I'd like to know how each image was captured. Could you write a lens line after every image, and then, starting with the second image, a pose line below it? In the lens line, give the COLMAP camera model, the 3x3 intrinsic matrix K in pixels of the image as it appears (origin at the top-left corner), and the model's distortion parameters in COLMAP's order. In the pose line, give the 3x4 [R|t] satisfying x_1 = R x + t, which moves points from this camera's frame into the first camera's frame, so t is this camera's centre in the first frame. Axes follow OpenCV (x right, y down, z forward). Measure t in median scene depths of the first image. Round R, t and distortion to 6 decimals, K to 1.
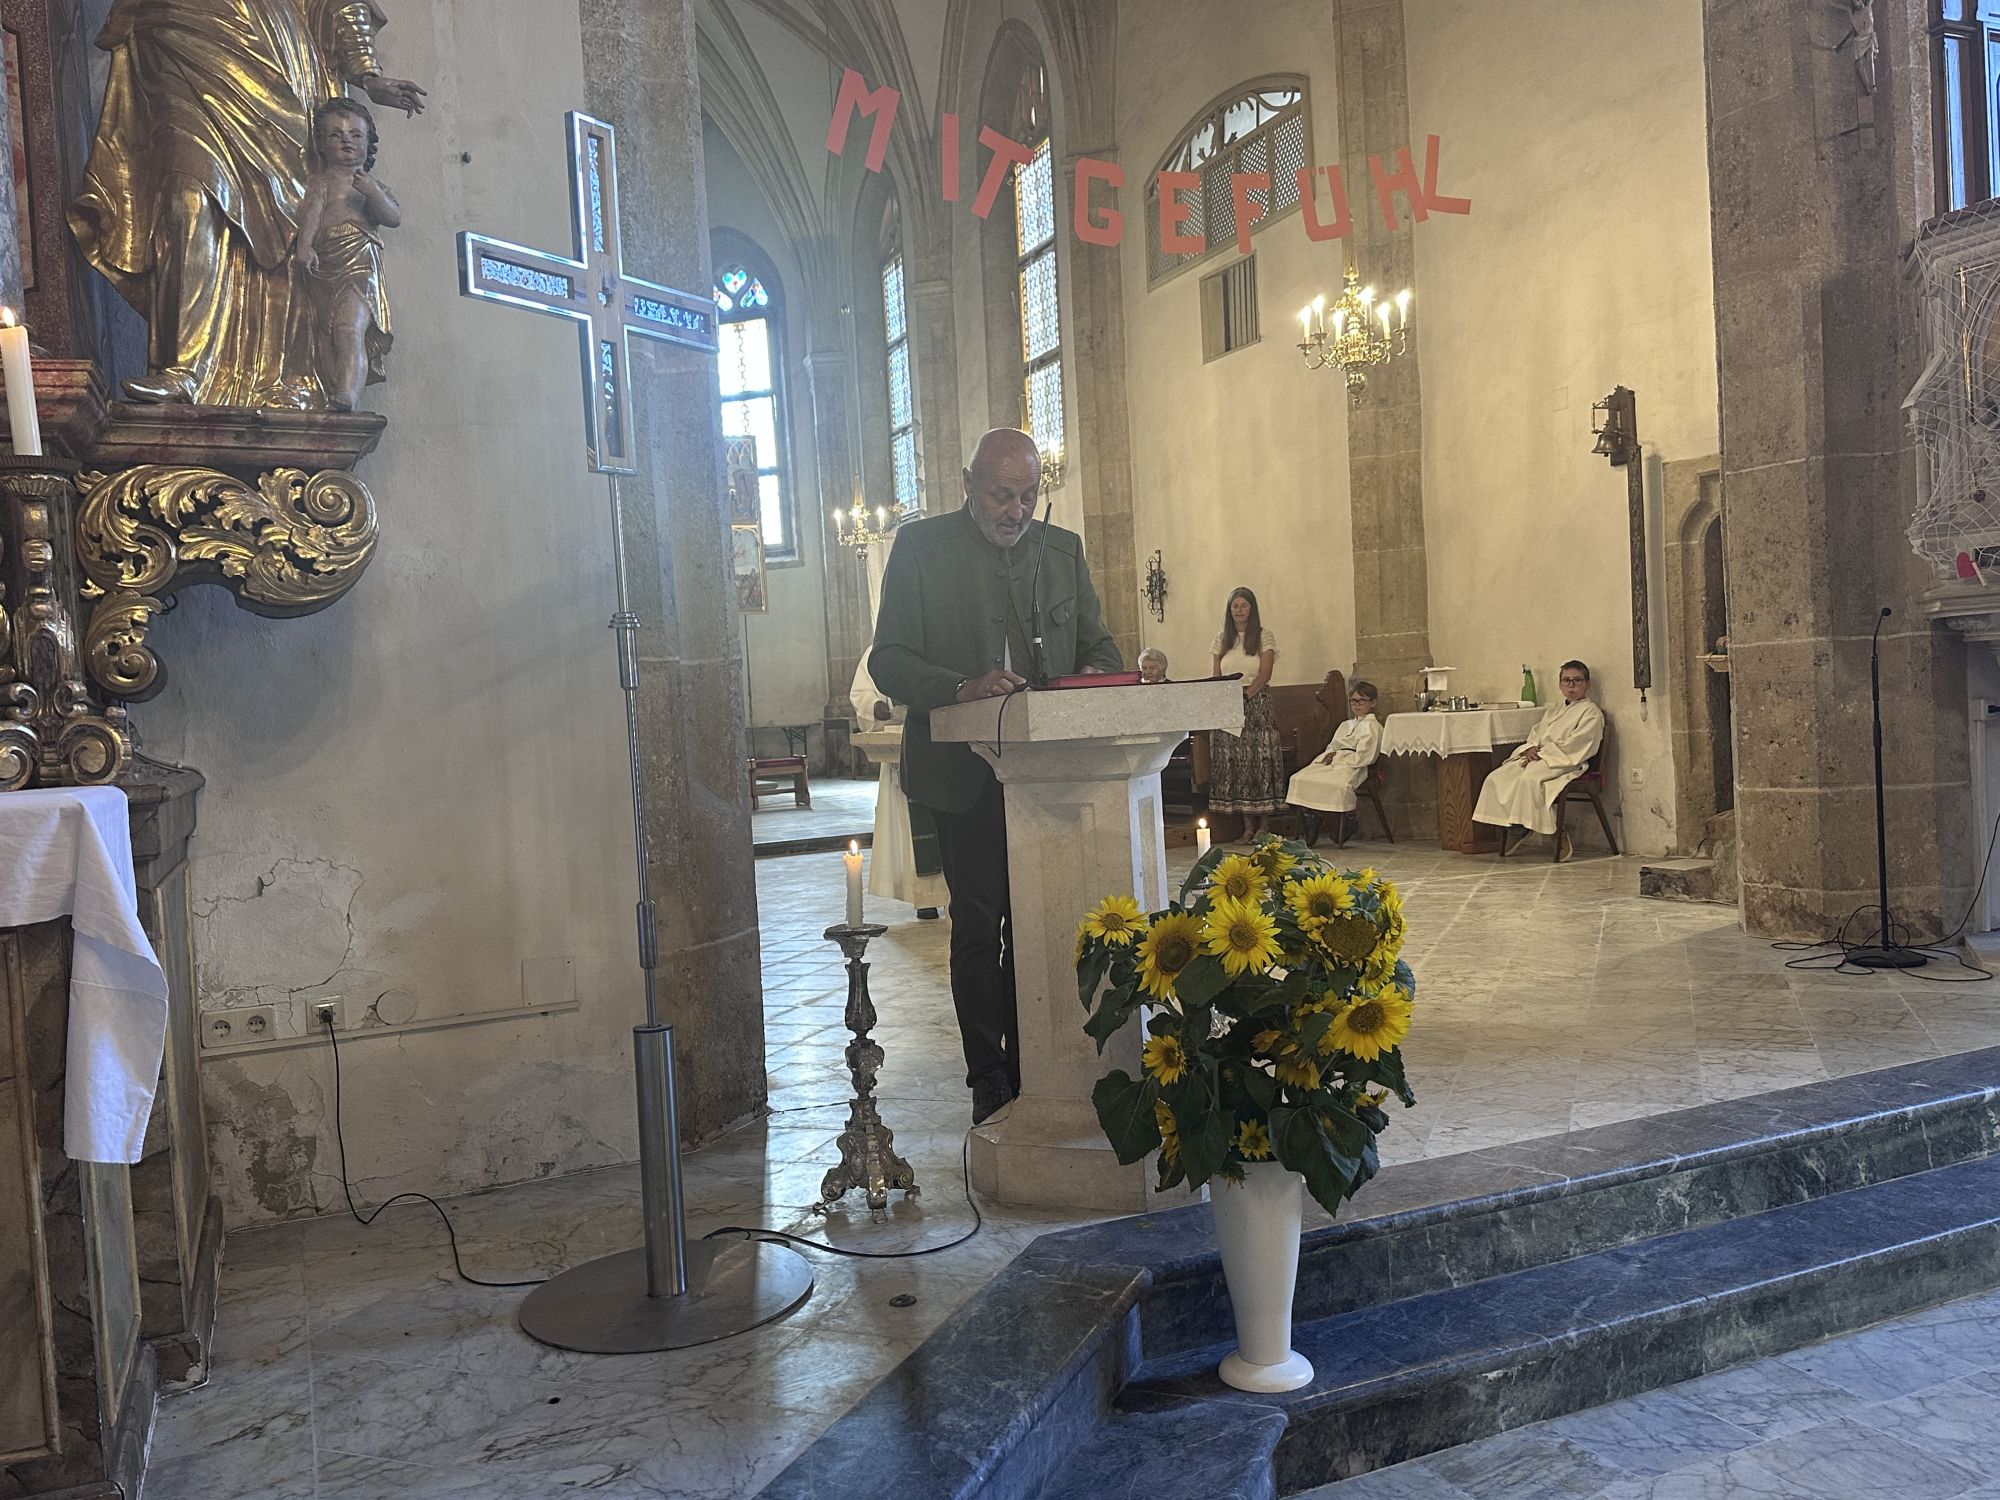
lens RADIAL K [[1625.7, 0, 999.5], [0, 1625.7, 744.0], [0, 0, 1]] dist [0.030566, -0.035806]
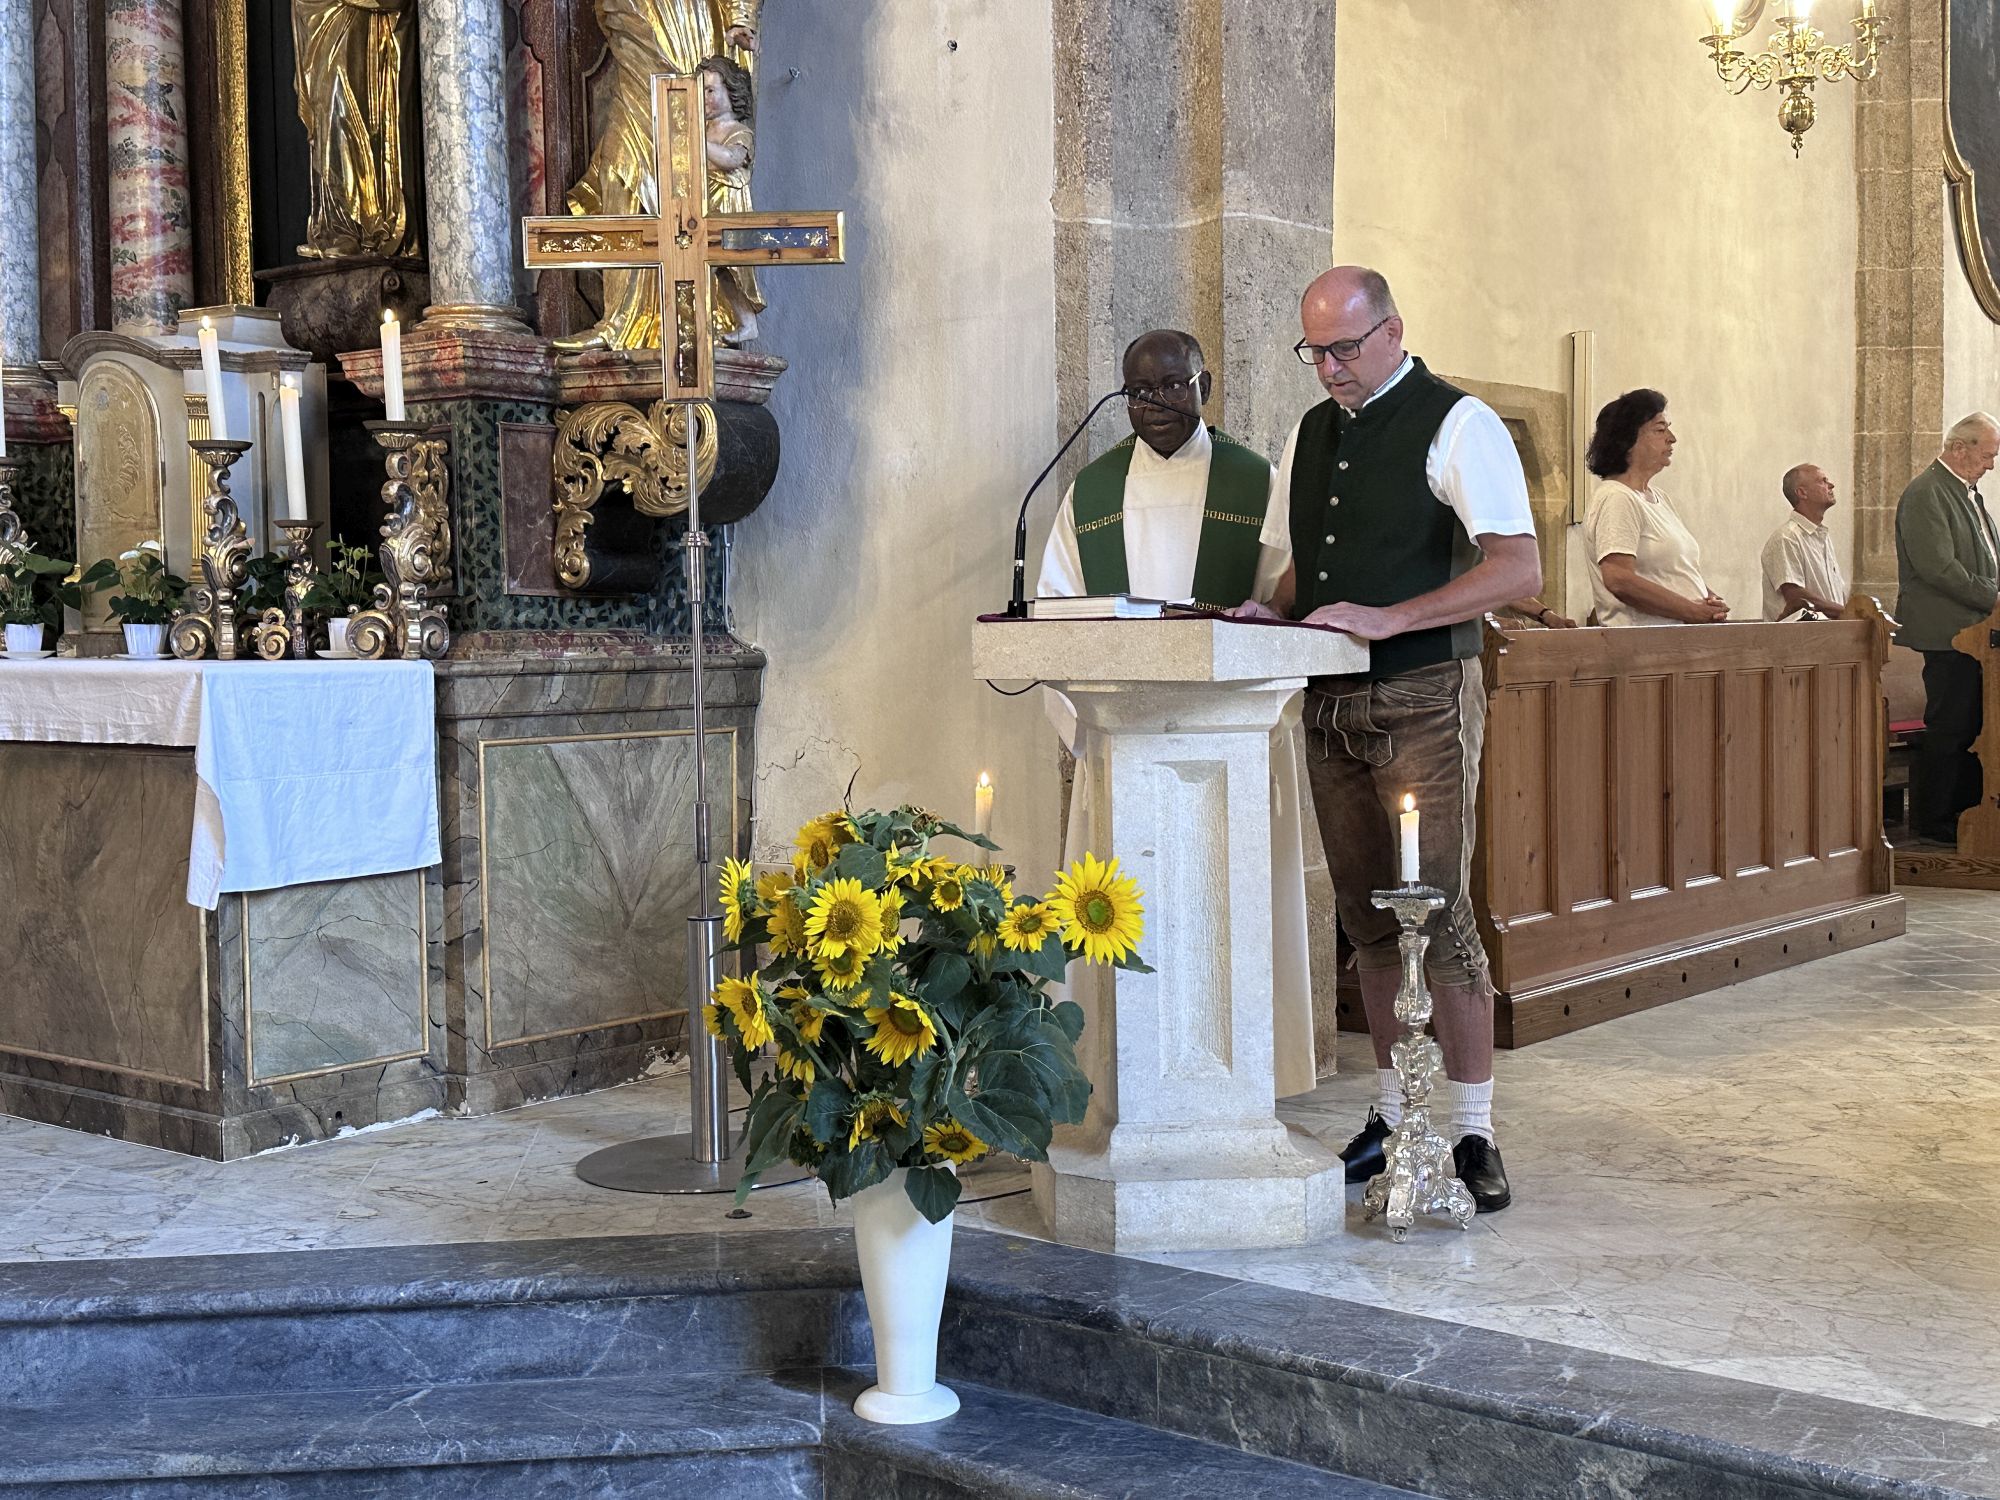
lens RADIAL K [[2467.0, 0, 1023.5], [0, 2467.0, 744.6], [0, 0, 1]] dist [0.117483, 0.000000]
pose [[0.460635, 0.096620, -0.882315, 1.261842], [-0.035678, 0.995270, 0.090363, -0.091484], [0.886872, -0.010145, 0.461903, 0.406602]]
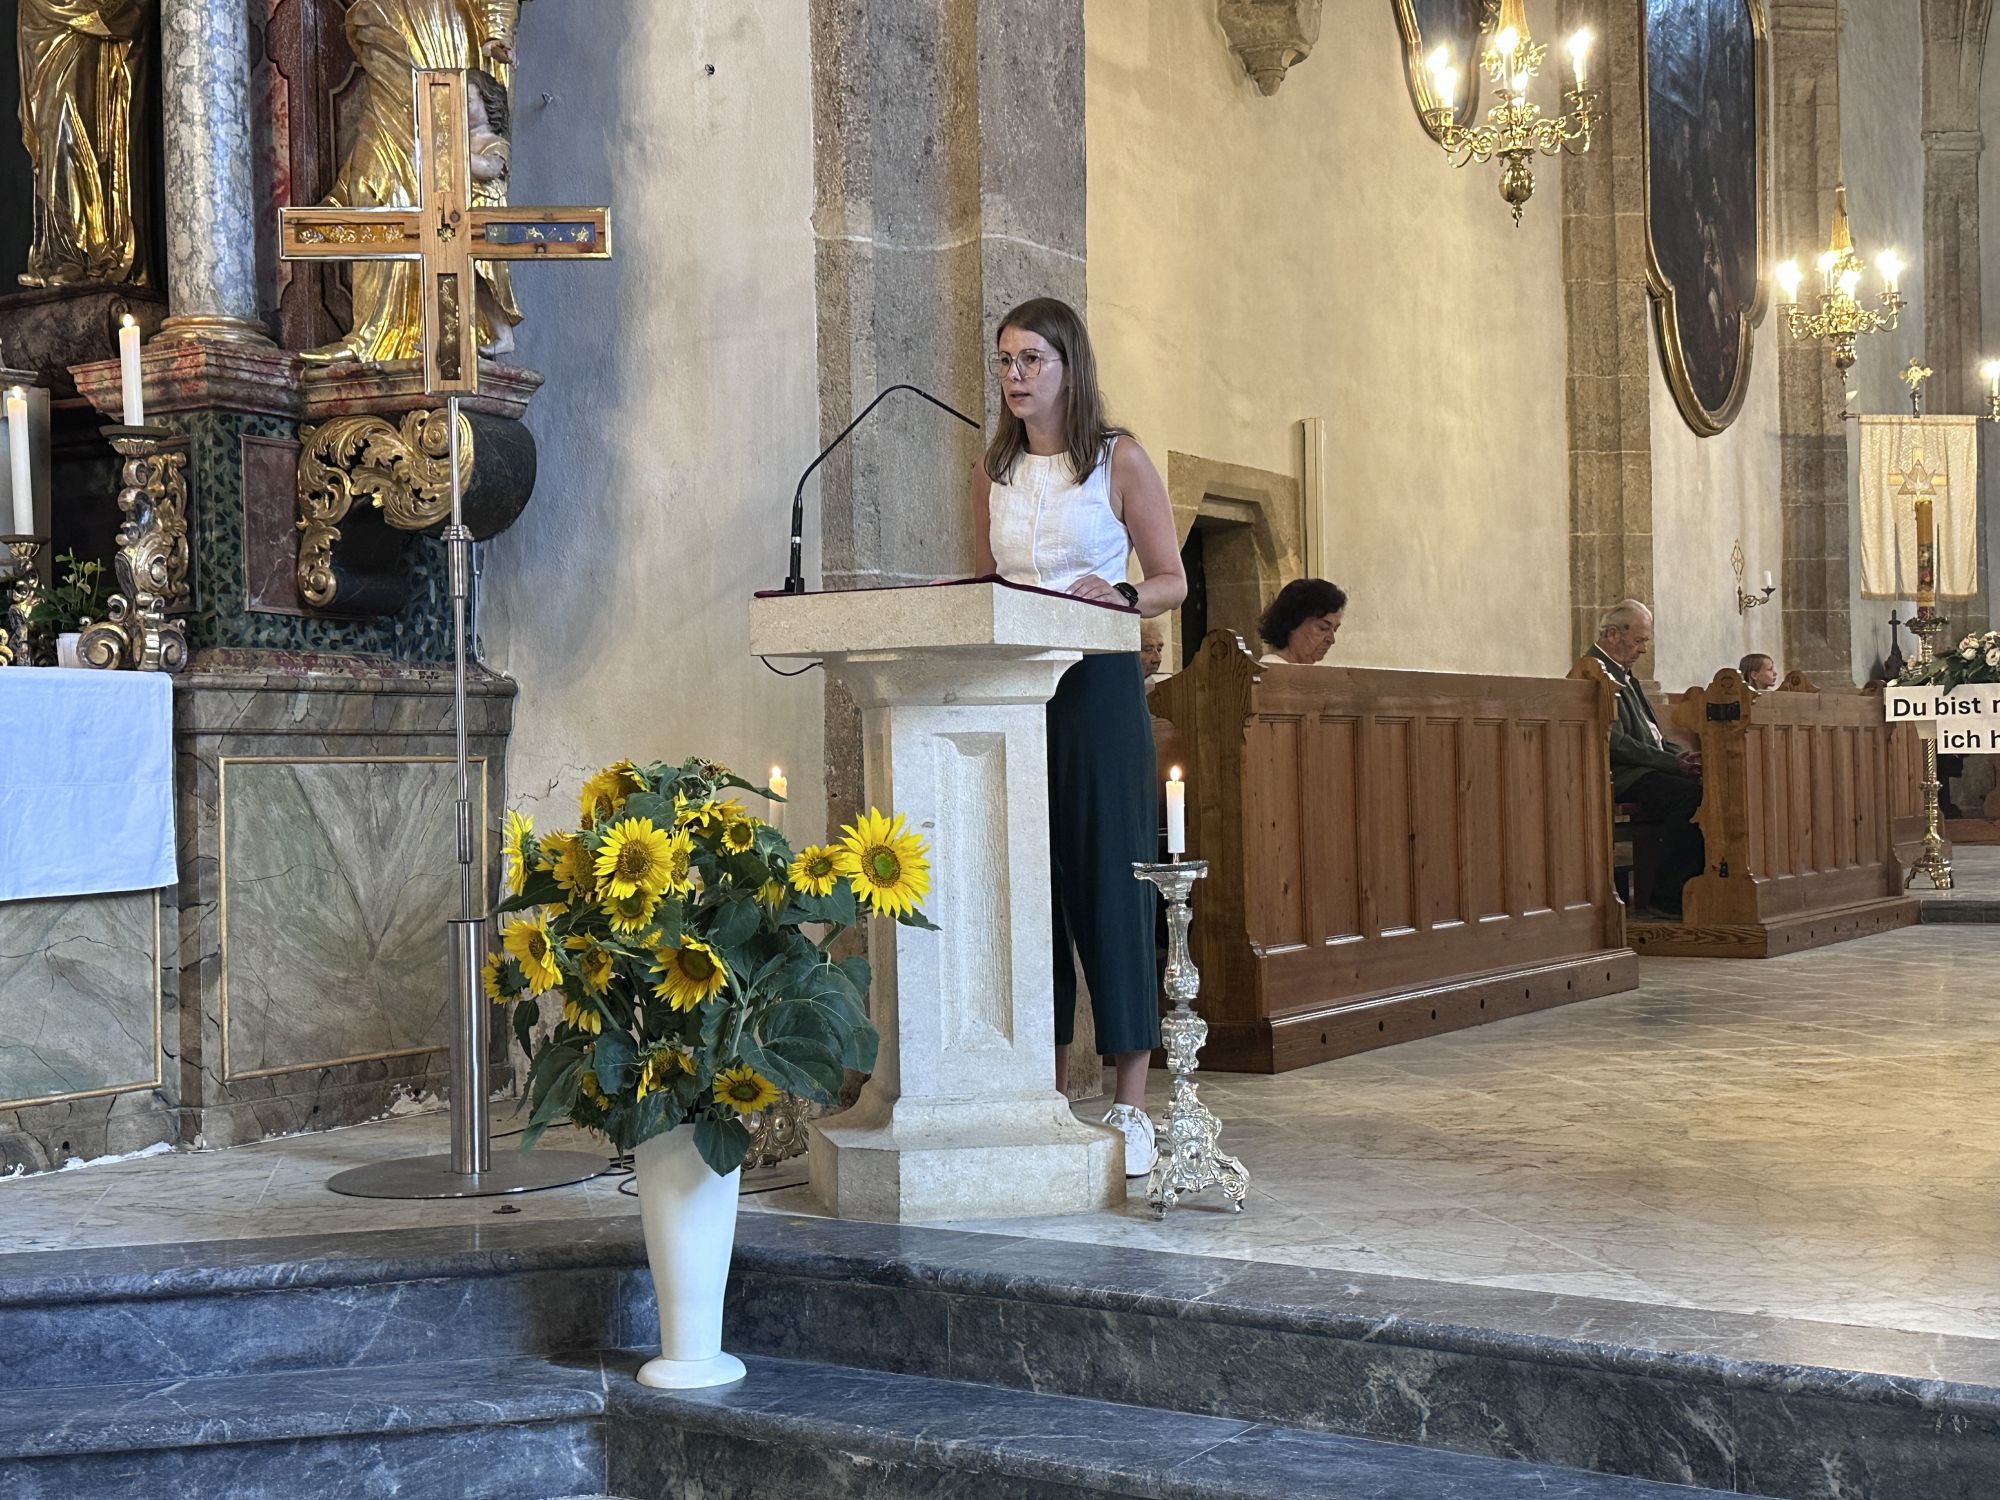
lens RADIAL K [[2553.6, 0, 999.6], [0, 2553.6, 732.9], [0, 0, 1]] dist [0.108560, 0.000000]
pose [[0.550740, 0.033057, -0.834022, 1.295776], [-0.033526, 0.999285, 0.017469, 0.012126], [0.834003, 0.018341, 0.551455, 0.349211]]
